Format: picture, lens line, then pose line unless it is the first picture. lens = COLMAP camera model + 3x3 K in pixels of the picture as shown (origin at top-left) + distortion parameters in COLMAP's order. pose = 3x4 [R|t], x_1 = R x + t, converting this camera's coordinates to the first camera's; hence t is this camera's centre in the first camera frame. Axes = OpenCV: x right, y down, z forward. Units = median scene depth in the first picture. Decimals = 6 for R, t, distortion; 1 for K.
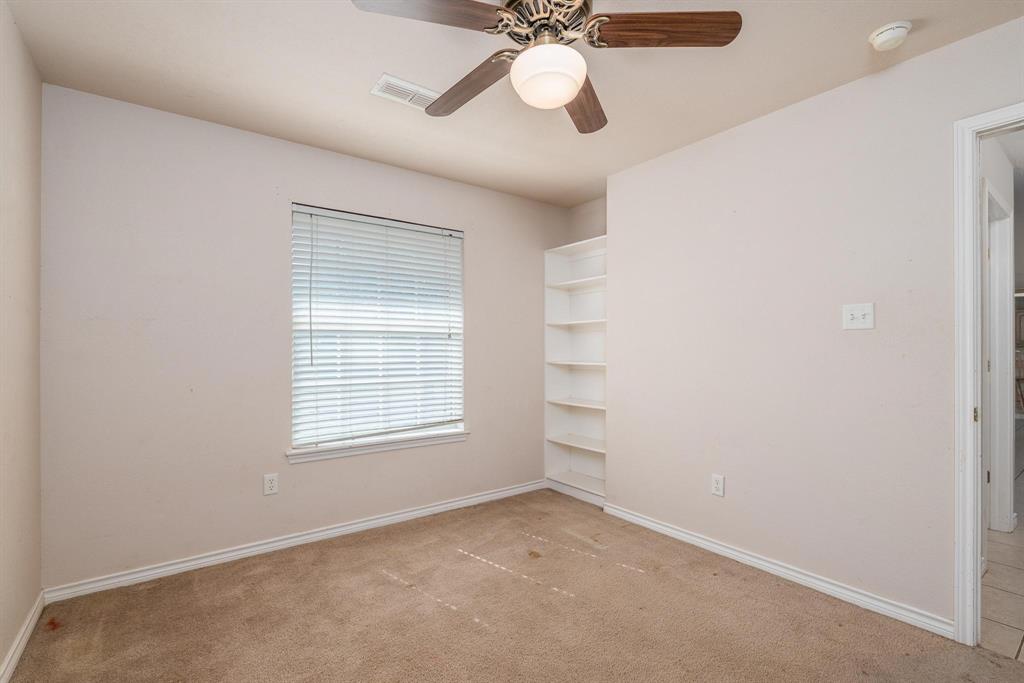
lens RADIAL K [[458.7, 0, 525.9], [0, 458.7, 352.6], [0, 0, 1]] dist [0.002590, -0.000087]
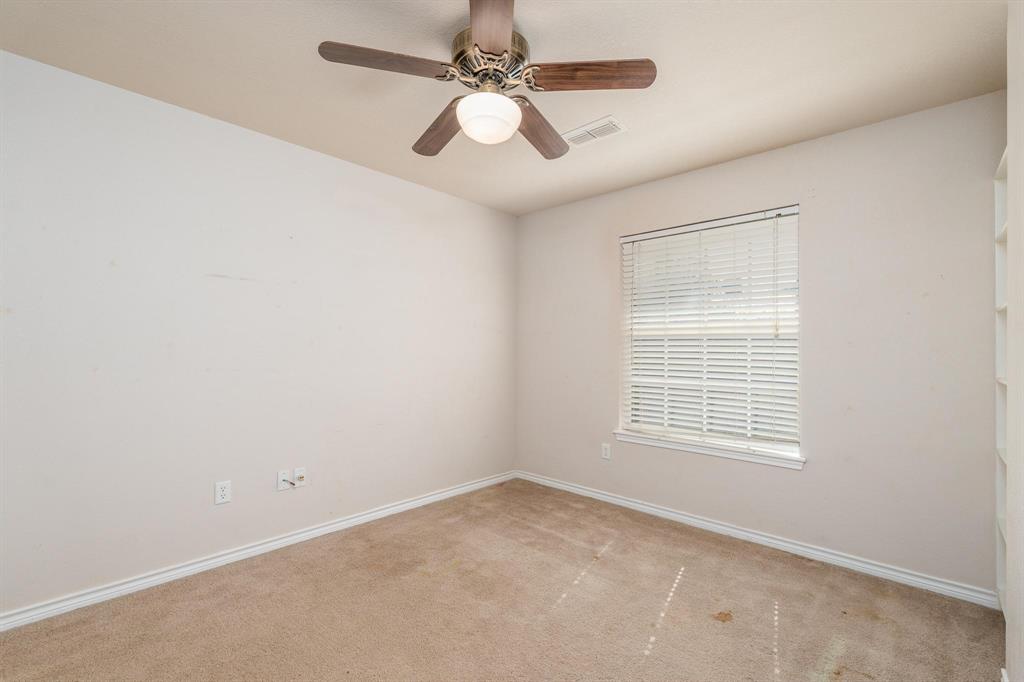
lens RADIAL K [[458.7, 0, 518.7], [0, 458.7, 346.3], [0, 0, 1]] dist [0.002590, -0.000087]
pose [[0.183662, 0.001576, -0.982988, 0.615549], [-0.013158, 0.999913, -0.000856, -0.013904], [0.982901, 0.013091, 0.183667, 0.429545]]
